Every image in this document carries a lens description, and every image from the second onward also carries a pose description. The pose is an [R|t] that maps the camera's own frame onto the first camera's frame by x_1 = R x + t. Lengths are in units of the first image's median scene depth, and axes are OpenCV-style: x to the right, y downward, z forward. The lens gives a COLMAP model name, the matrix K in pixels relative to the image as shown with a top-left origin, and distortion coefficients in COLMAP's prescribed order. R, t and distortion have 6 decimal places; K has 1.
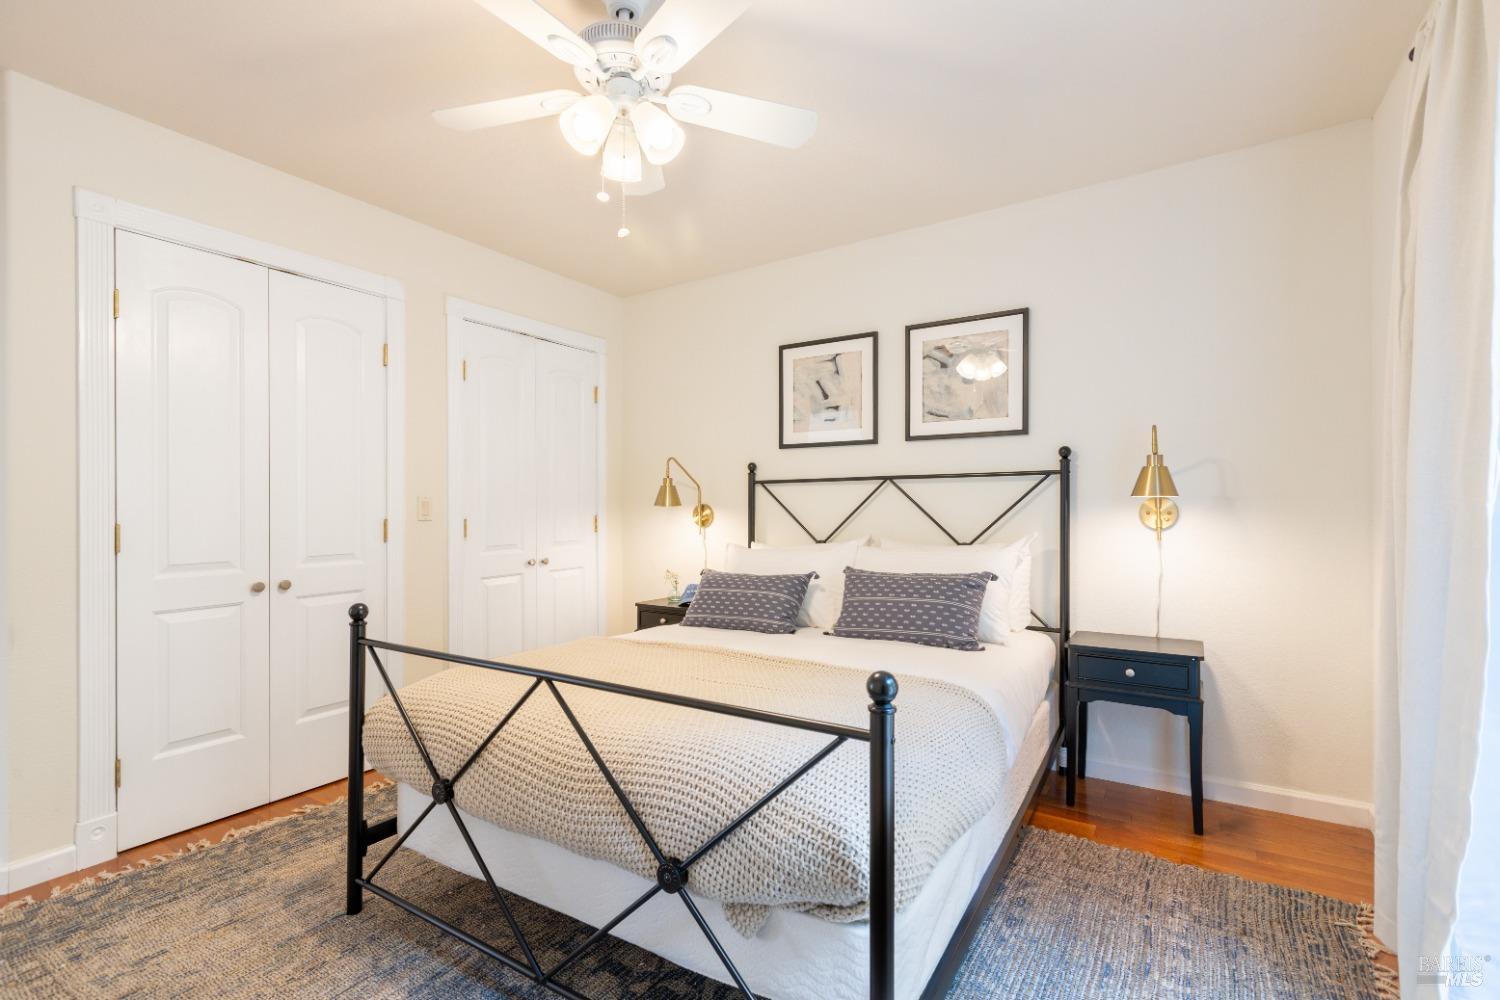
lens RADIAL K [[688.4, 0, 745.6], [0, 688.4, 511.2], [0, 0, 1]] dist [0.004796, -0.000176]
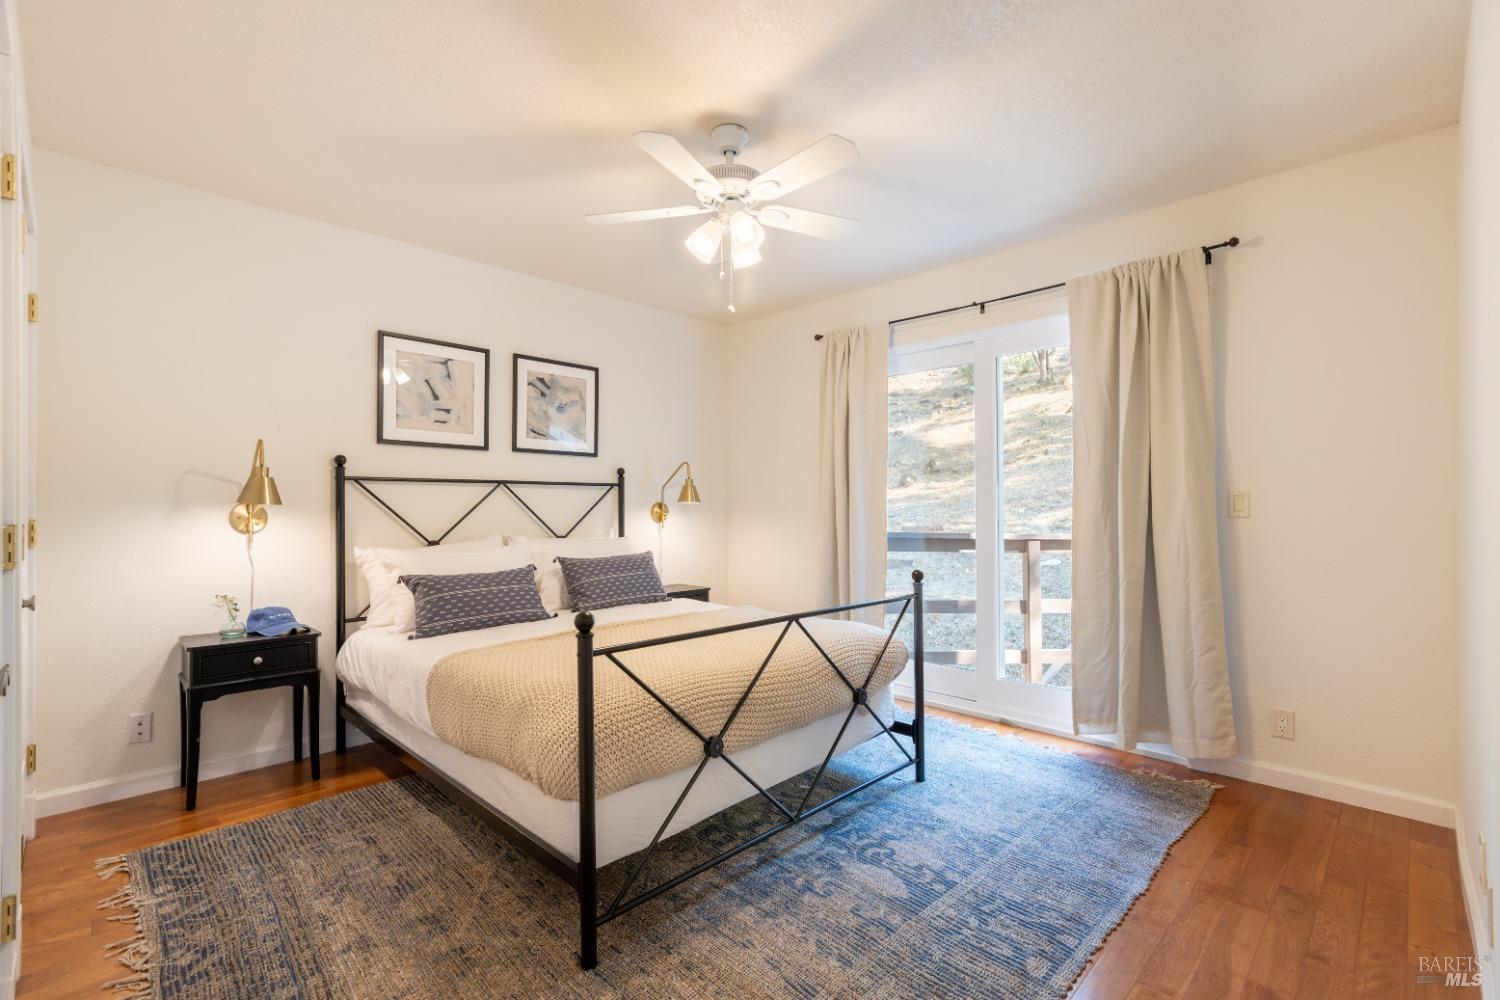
lens RADIAL K [[688.4, 0, 755.0], [0, 688.4, 507.1], [0, 0, 1]] dist [0.004796, -0.000176]
pose [[0.192790, 0.007020, 0.981215, -0.851852], [0.004824, 0.999956, -0.008101, 0.004119], [-0.981228, 0.006295, 0.192747, 0.381782]]
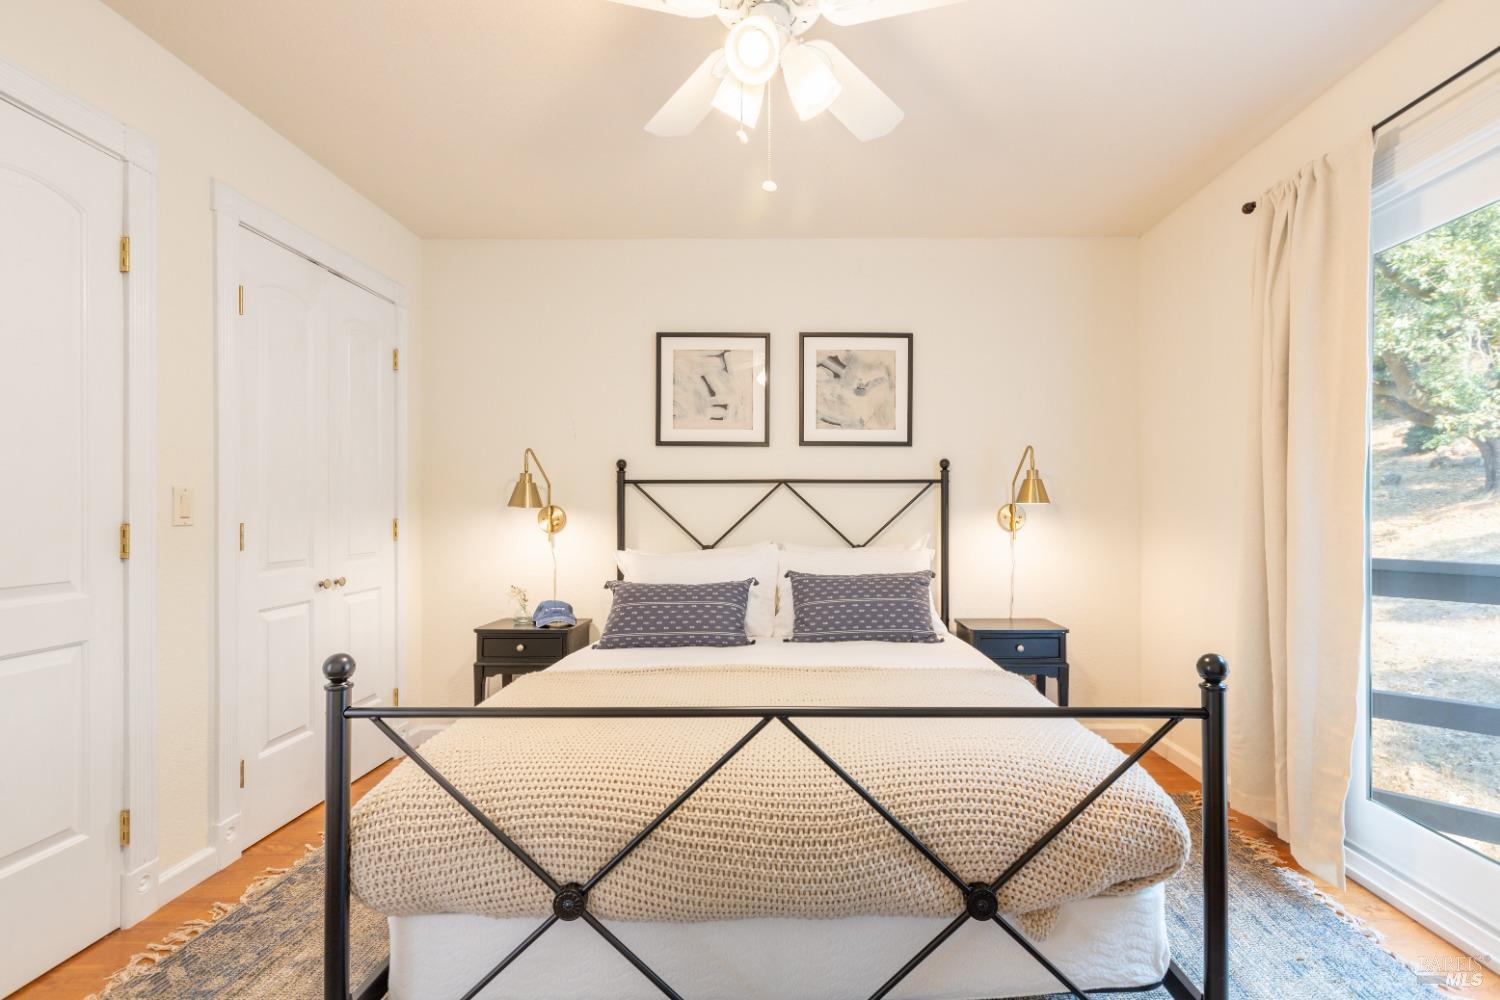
lens RADIAL K [[688.4, 0, 857.9], [0, 688.4, 518.8], [0, 0, 1]] dist [0.004796, -0.000176]
pose [[0.838194, 0.001502, 0.545371, -0.254154], [-0.003632, 0.999989, 0.002828, 0.002767], [-0.545361, -0.004352, 0.838190, 0.103986]]
